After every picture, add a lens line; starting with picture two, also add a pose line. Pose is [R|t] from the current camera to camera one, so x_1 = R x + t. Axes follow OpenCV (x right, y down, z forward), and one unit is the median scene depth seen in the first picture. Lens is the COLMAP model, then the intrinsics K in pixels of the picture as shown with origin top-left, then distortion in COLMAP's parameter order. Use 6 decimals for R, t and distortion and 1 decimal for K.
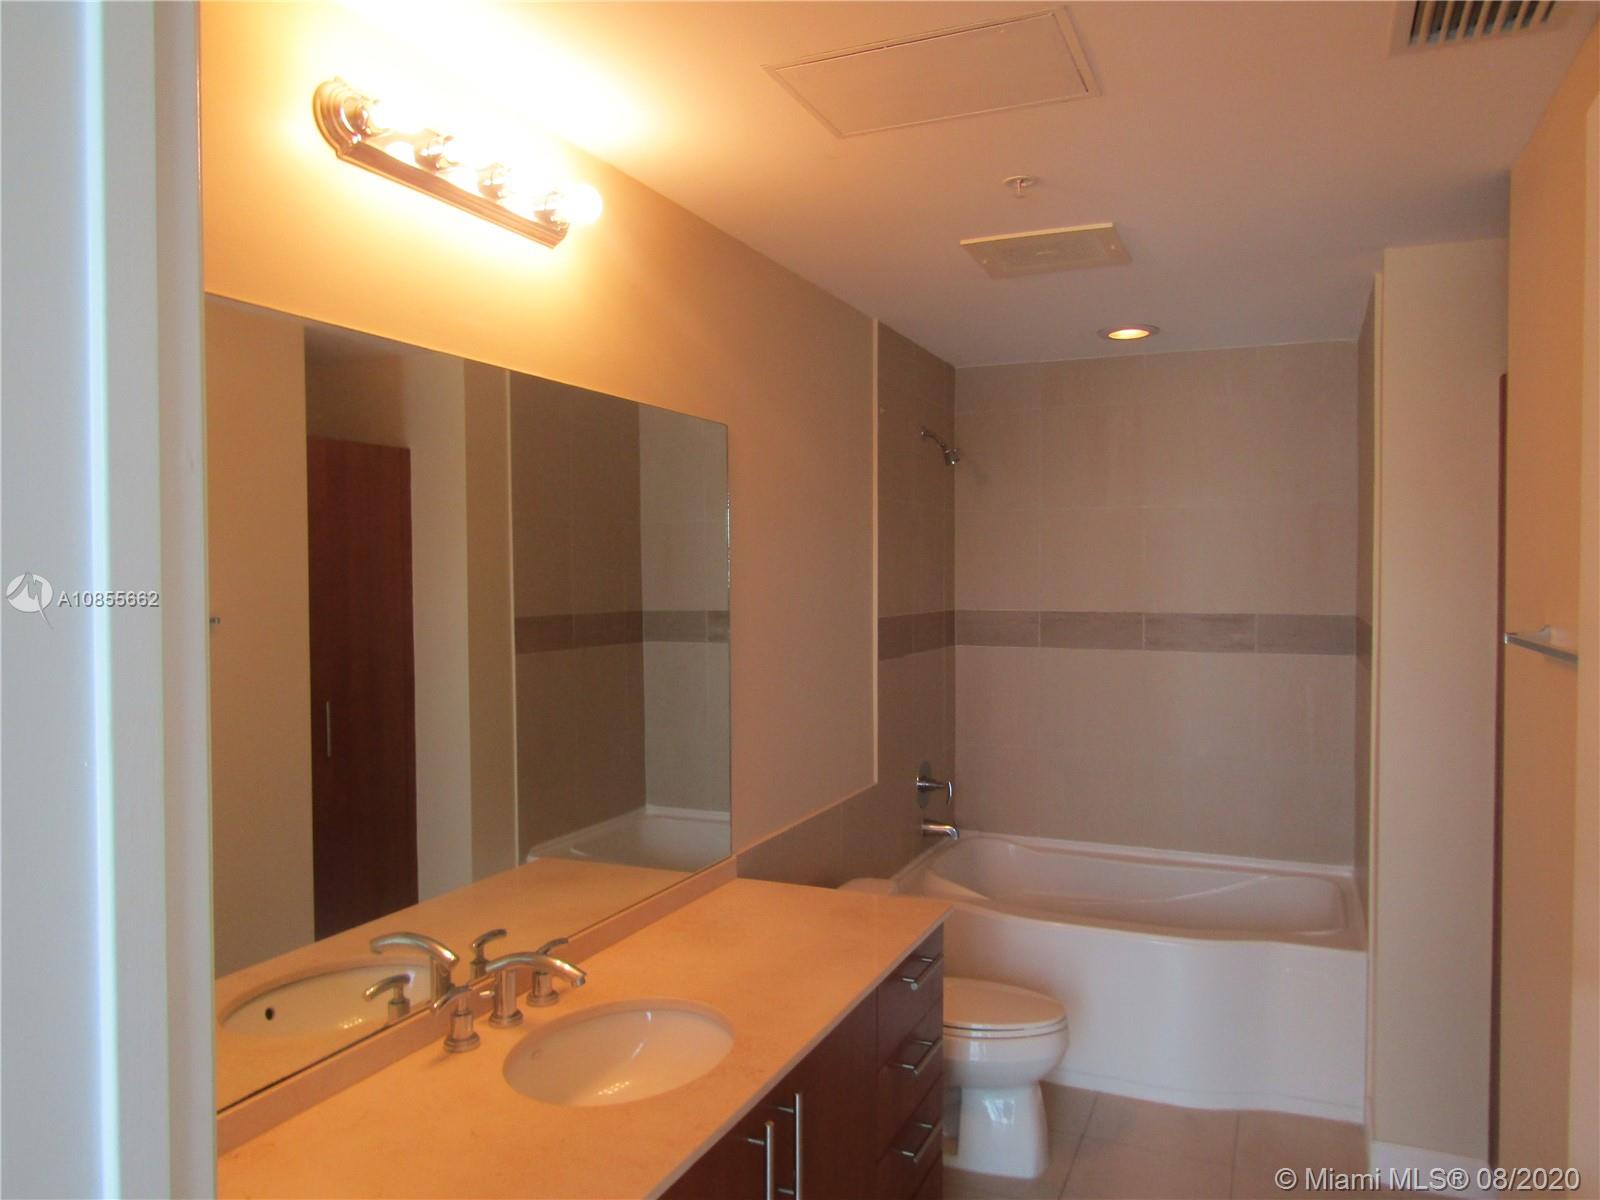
lens RADIAL K [[1142.1, 0, 800.0], [0, 1142.1, 600.0], [0, 0, 1]] dist [-0.012150, 0.011382]
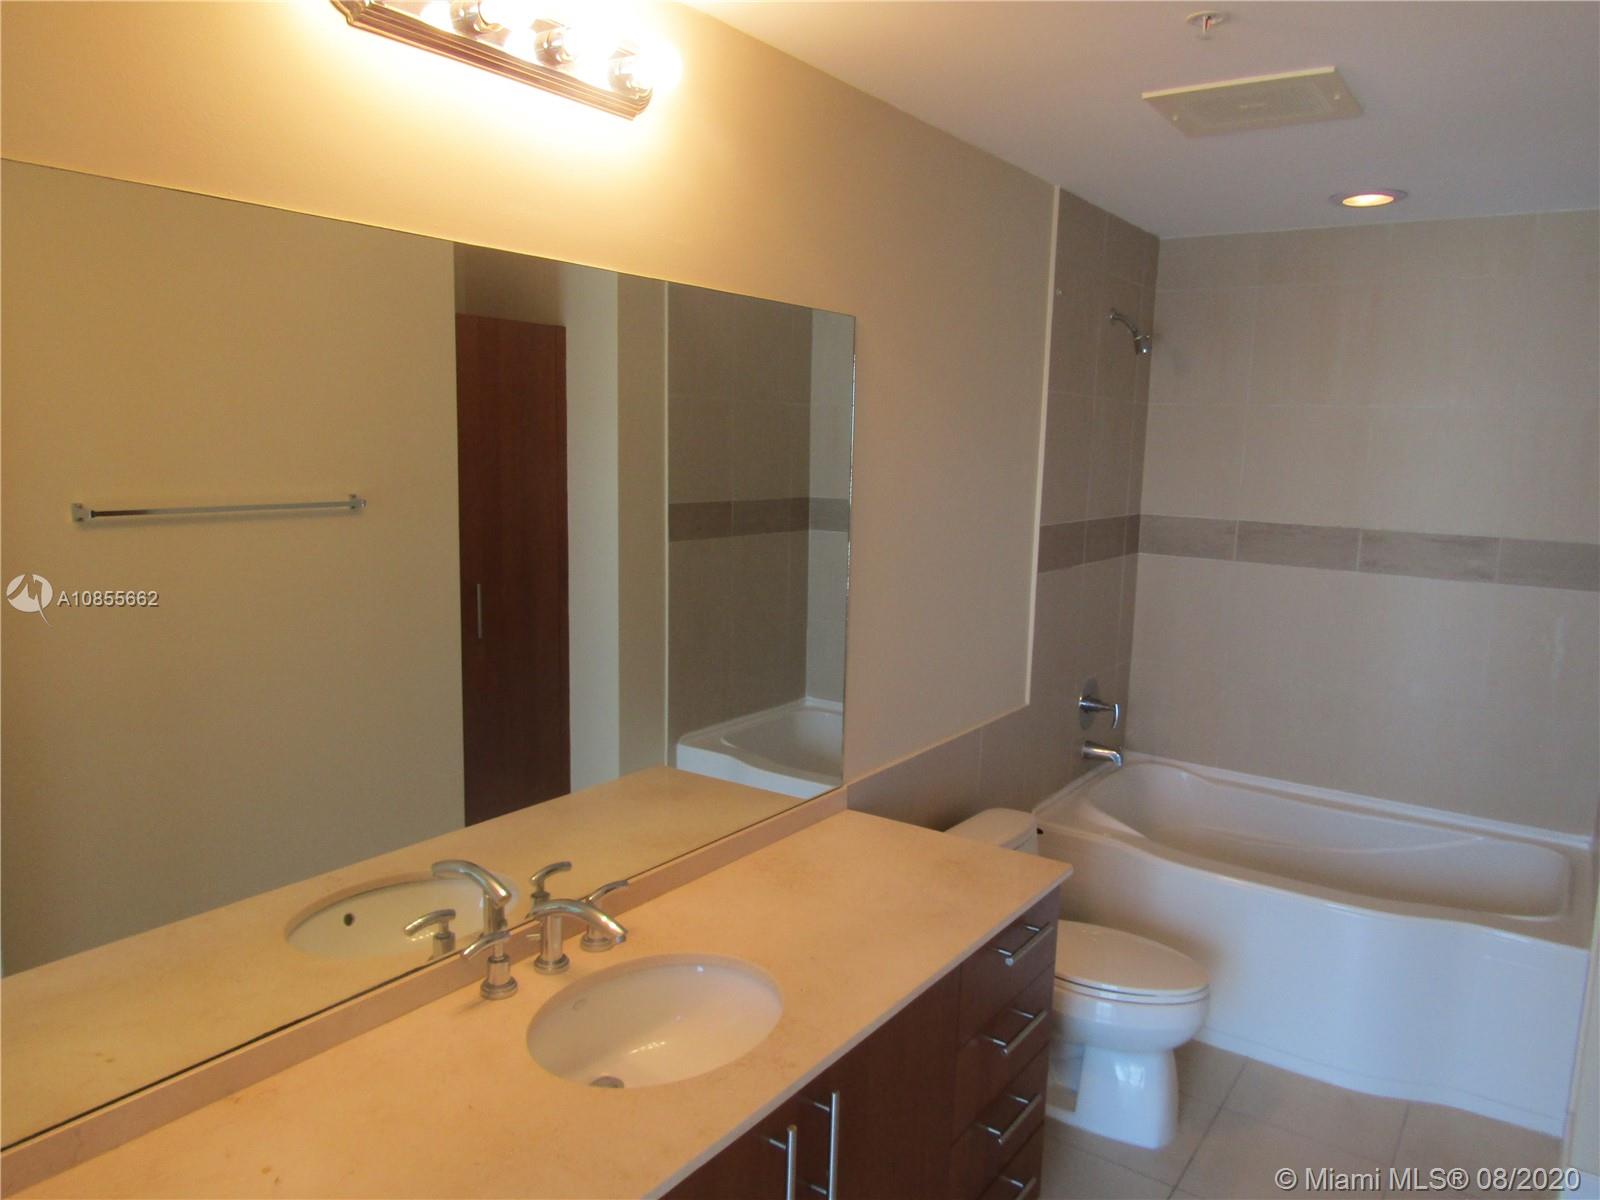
lens RADIAL K [[1142.1, 0, 800.0], [0, 1142.1, 600.0], [0, 0, 1]] dist [-0.012150, 0.011382]
pose [[0.980438, 0.057501, -0.188244, 0.060542], [-0.034785, 0.991942, 0.121827, -0.032897], [0.193732, -0.112895, 0.974537, 0.079168]]
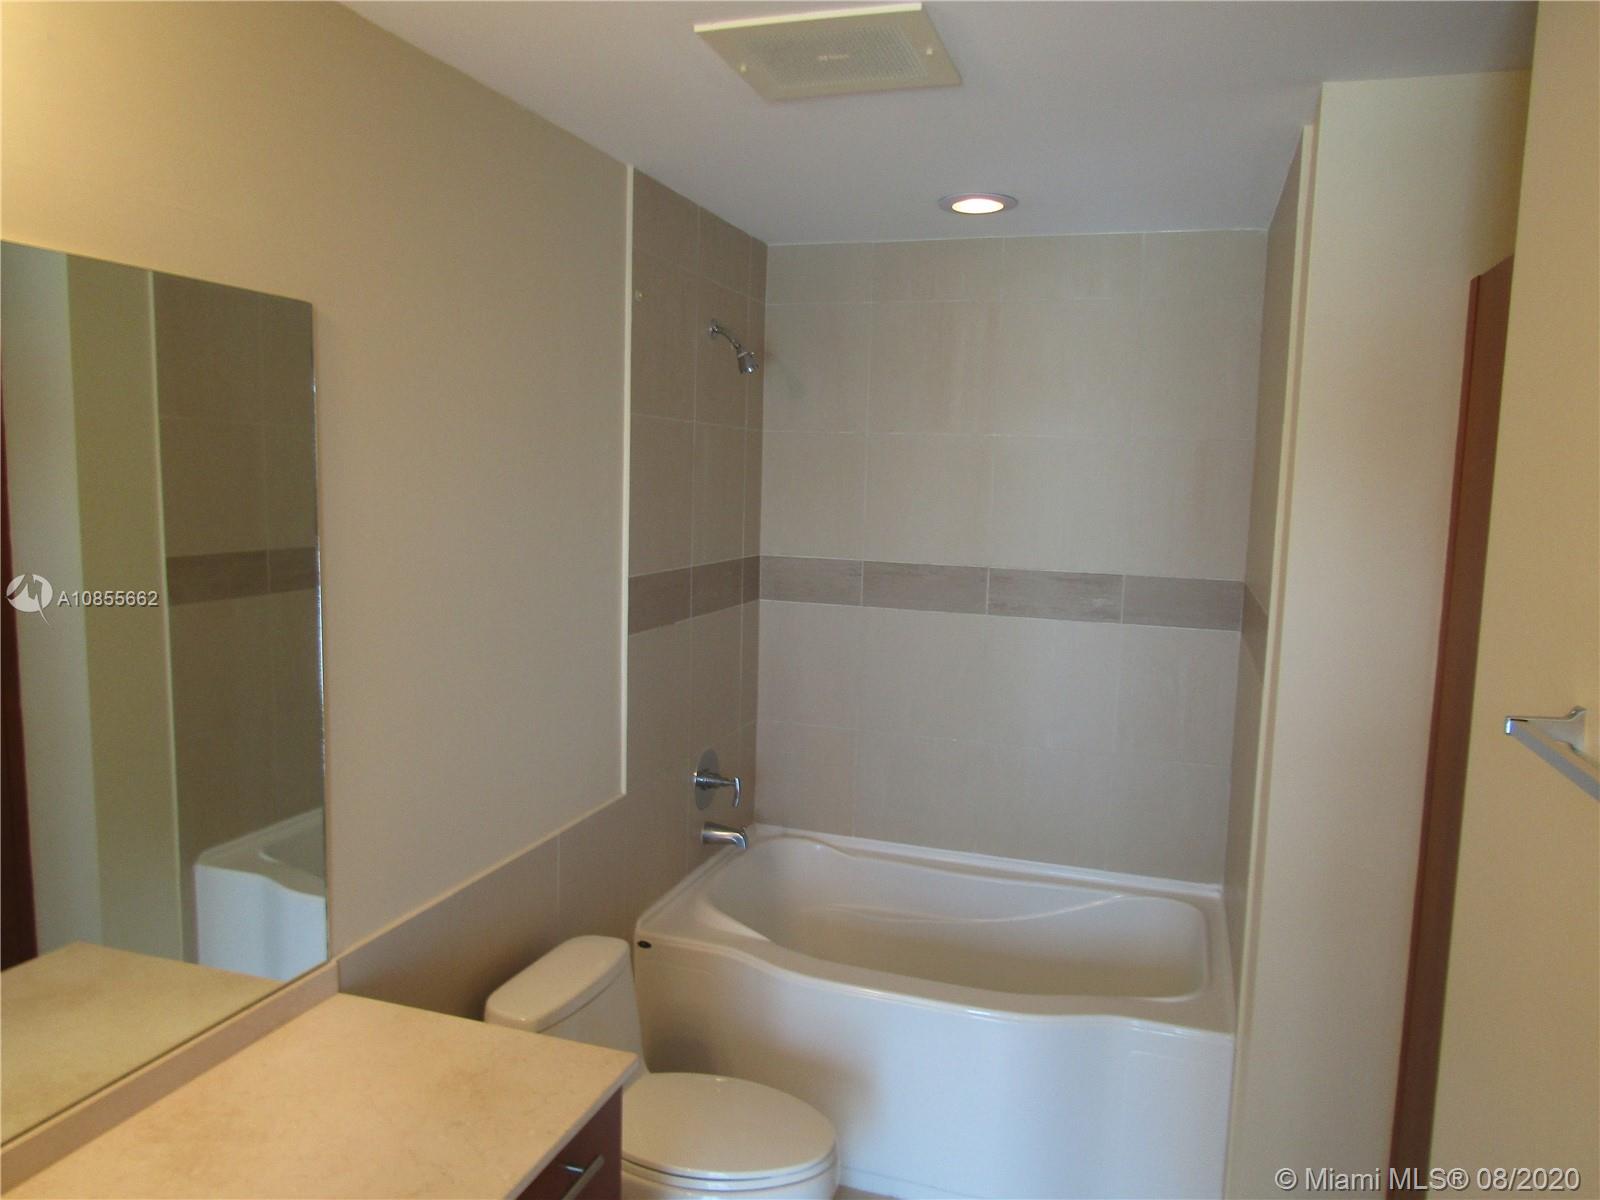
lens RADIAL K [[1140.1, 0, 794.9], [0, 1140.1, 601.5], [0, 0, 1]] dist [-0.011190, 0.004231]
pose [[0.995878, 0.018641, 0.088768, 0.120955], [-0.026678, 0.995563, 0.090232, -0.042855], [-0.086693, -0.092228, 0.991957, 0.273979]]
